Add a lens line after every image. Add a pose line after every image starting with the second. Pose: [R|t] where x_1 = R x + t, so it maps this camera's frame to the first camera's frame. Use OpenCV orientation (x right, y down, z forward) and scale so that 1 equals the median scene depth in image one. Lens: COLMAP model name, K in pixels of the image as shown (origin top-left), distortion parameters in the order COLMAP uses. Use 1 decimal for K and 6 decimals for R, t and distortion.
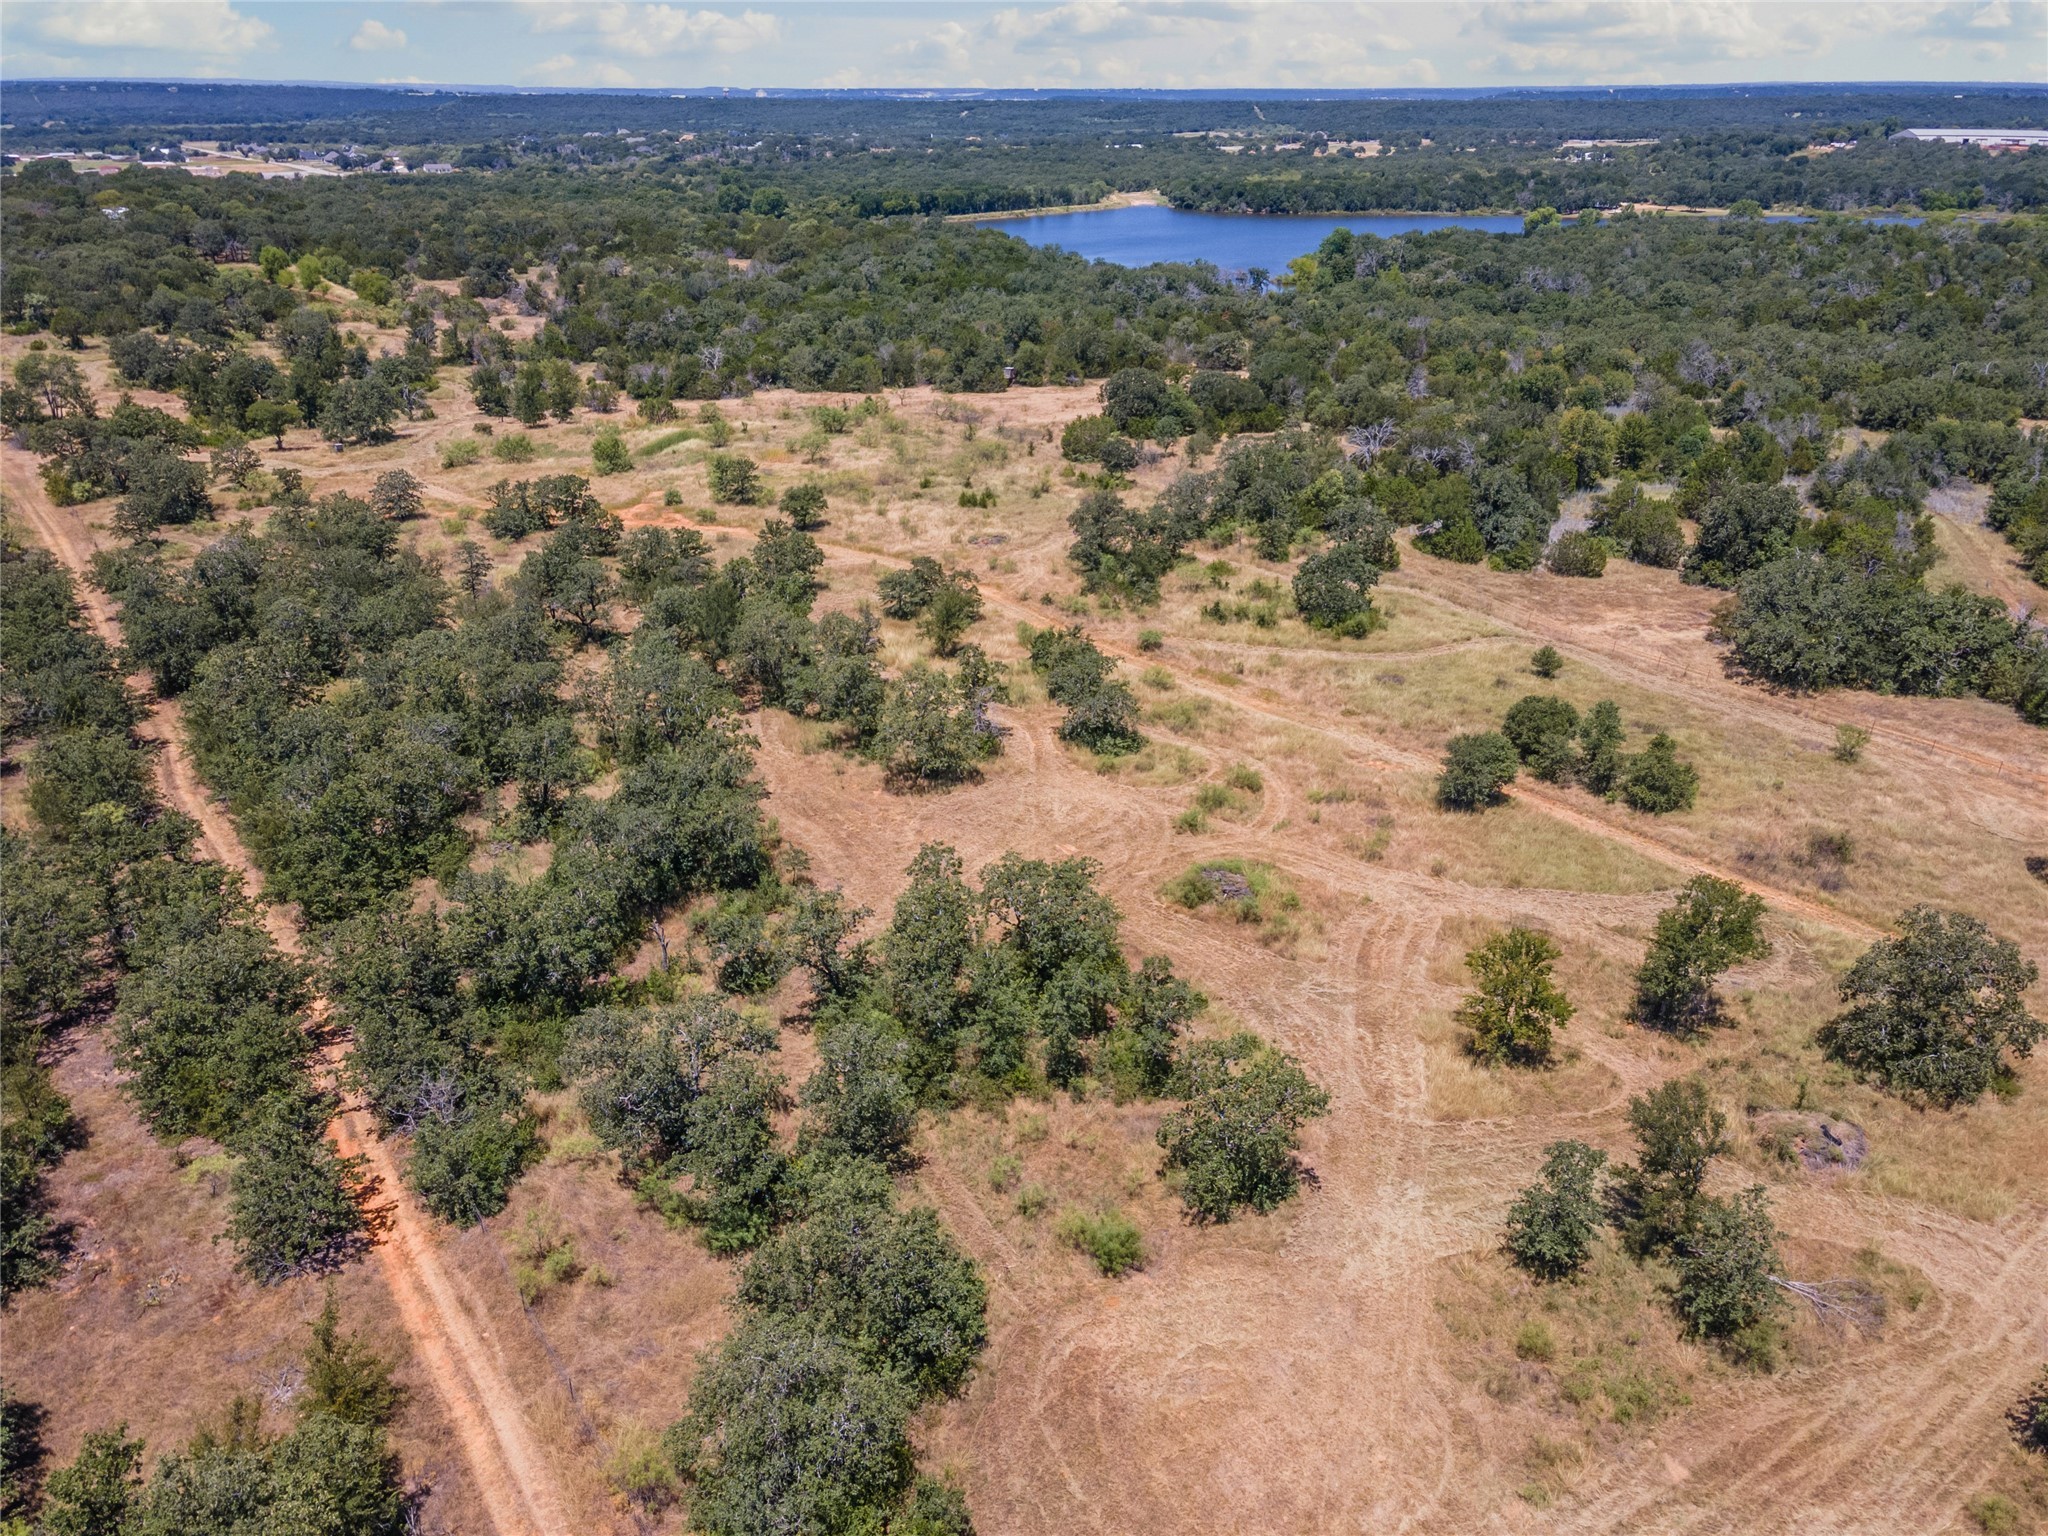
lens RADIAL K [[1504.0, 0, 1034.9], [0, 1504.0, 766.0], [0, 0, 1]] dist [0.016054, 0.051588]
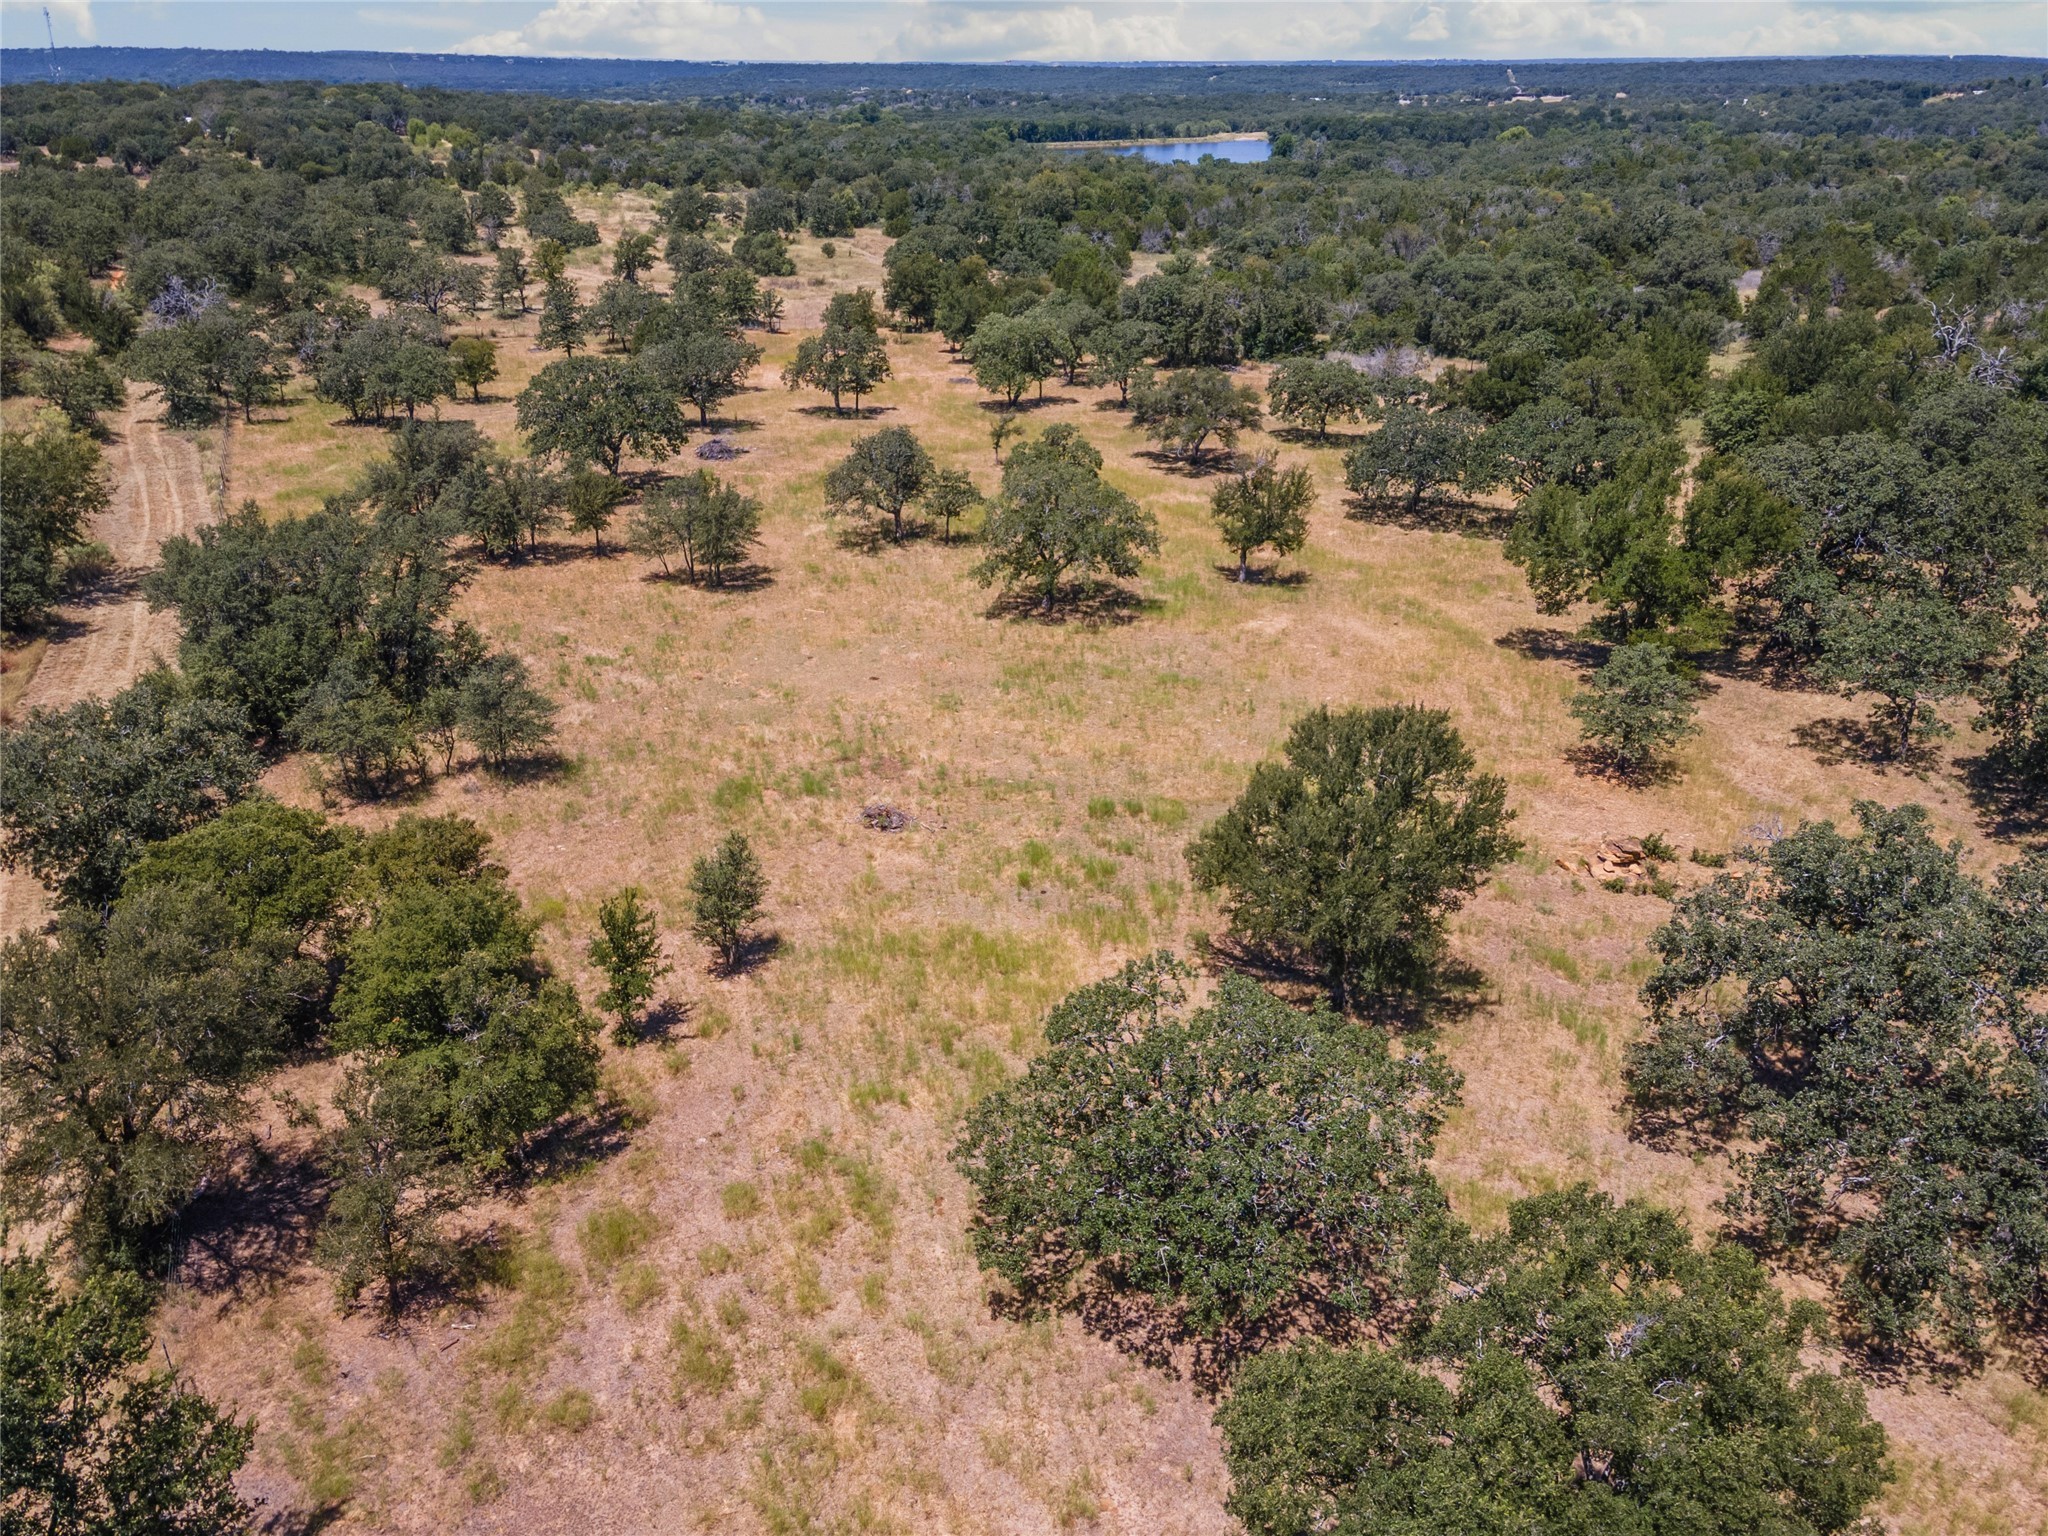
lens RADIAL K [[1504.0, 0, 1034.9], [0, 1504.0, 766.0], [0, 0, 1]] dist [0.016054, 0.051588]
pose [[0.984142, 0.076630, -0.159973, 0.962210], [-0.074229, 0.997021, 0.020944, 0.529620], [0.161102, -0.008738, 0.986899, -0.868666]]
